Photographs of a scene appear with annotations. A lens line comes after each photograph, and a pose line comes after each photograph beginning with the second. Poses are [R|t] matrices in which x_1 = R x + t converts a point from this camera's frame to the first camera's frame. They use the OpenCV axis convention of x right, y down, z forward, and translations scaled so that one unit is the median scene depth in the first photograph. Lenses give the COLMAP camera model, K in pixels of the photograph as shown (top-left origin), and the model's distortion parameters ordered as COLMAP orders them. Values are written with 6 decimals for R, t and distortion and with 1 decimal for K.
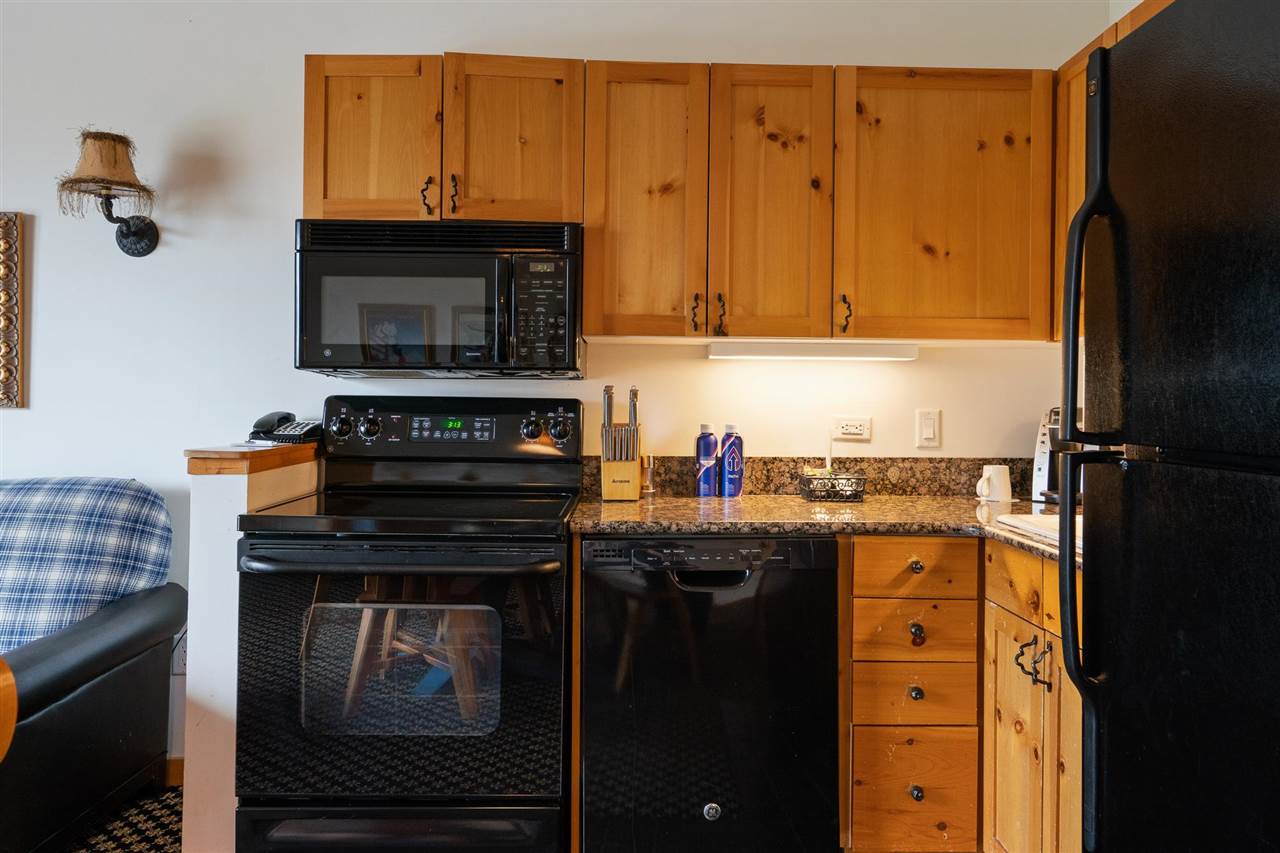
lens RADIAL K [[902.8, 0, 654.8], [0, 902.8, 397.1], [0, 0, 1]] dist [-0.000779, 0.005147]
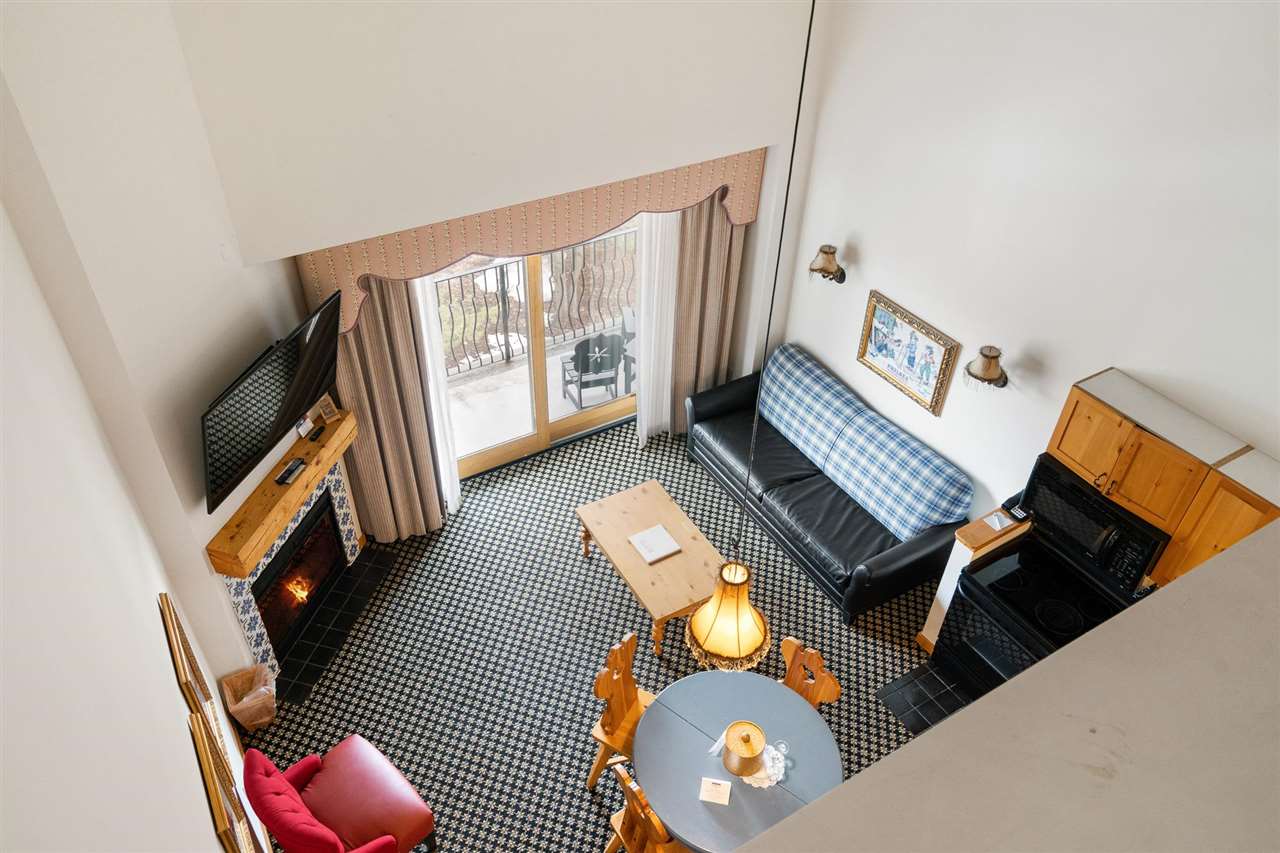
lens RADIAL K [[903.8, 0, 613.0], [0, 903.8, 432.9], [0, 0, 1]] dist [-0.000904, -0.001847]
pose [[0.478199, 0.551325, -0.683642, 0.504949], [0.004153, 0.776984, 0.629507, -1.480571], [0.878242, -0.303868, 0.369264, -0.588072]]
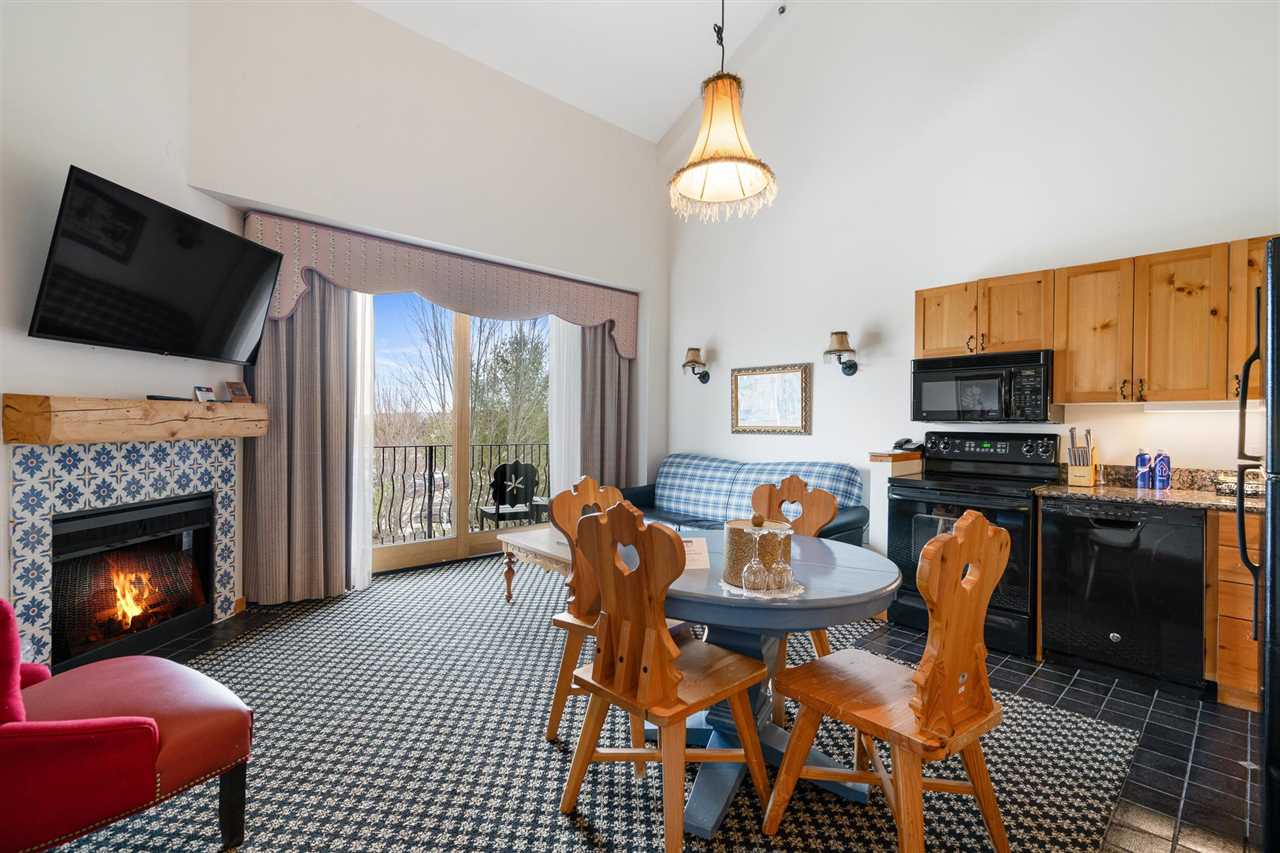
lens RADIAL K [[582.4, 0, 640.0], [0, 582.4, 426.5], [0, 0, 1]] dist [-0.004519, -0.000004]
pose [[0.666744, 0.000329, -0.745287, 0.275326], [0.002468, 0.999993, 0.002648, -0.021516], [0.745283, -0.003605, 0.666739, -0.574936]]
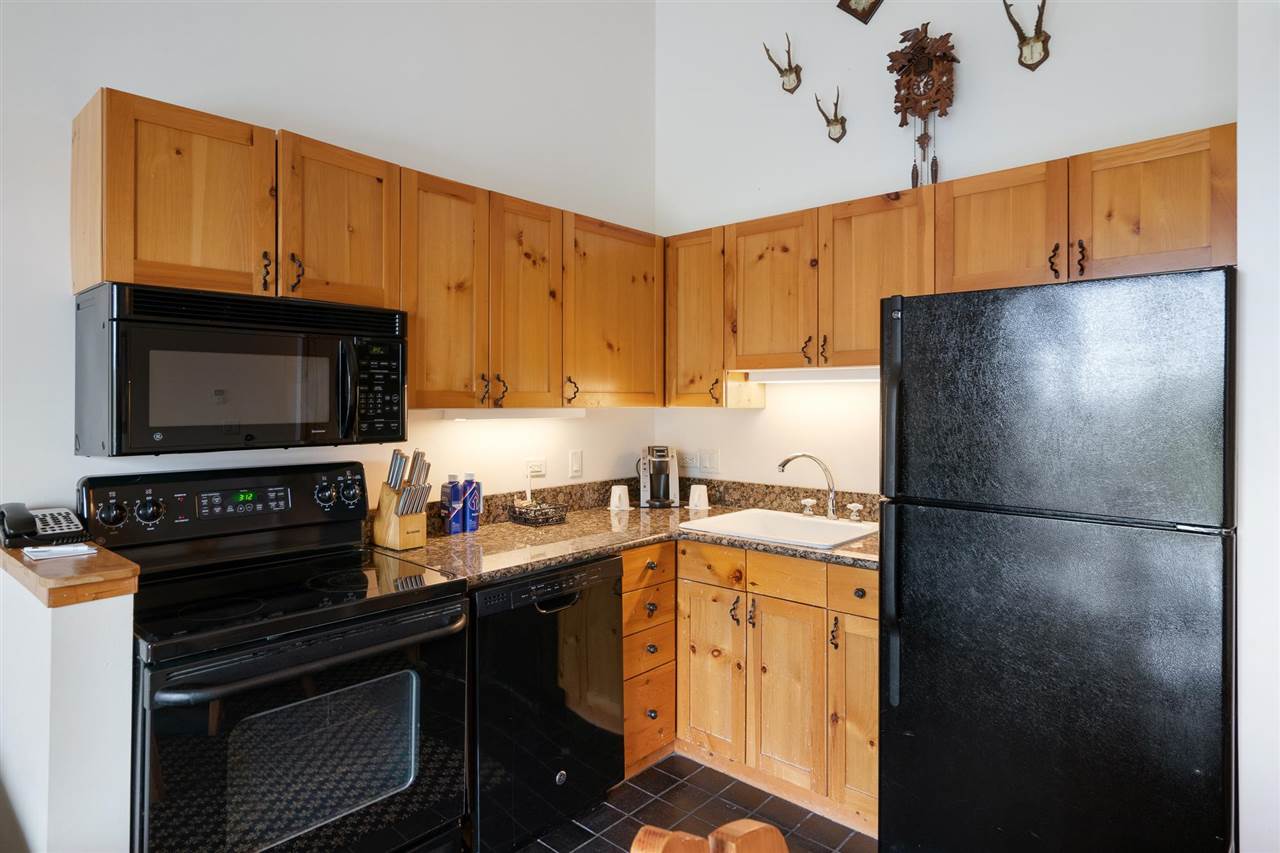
lens RADIAL K [[713.3, 0, 632.8], [0, 713.3, 397.6], [0, 0, 1]] dist [0.001602, 0.000212]
pose [[0.696541, -0.003020, 0.717511, -0.512468], [-0.000620, 0.999988, 0.004811, -0.086425], [-0.717517, -0.003796, 0.696531, 0.165156]]
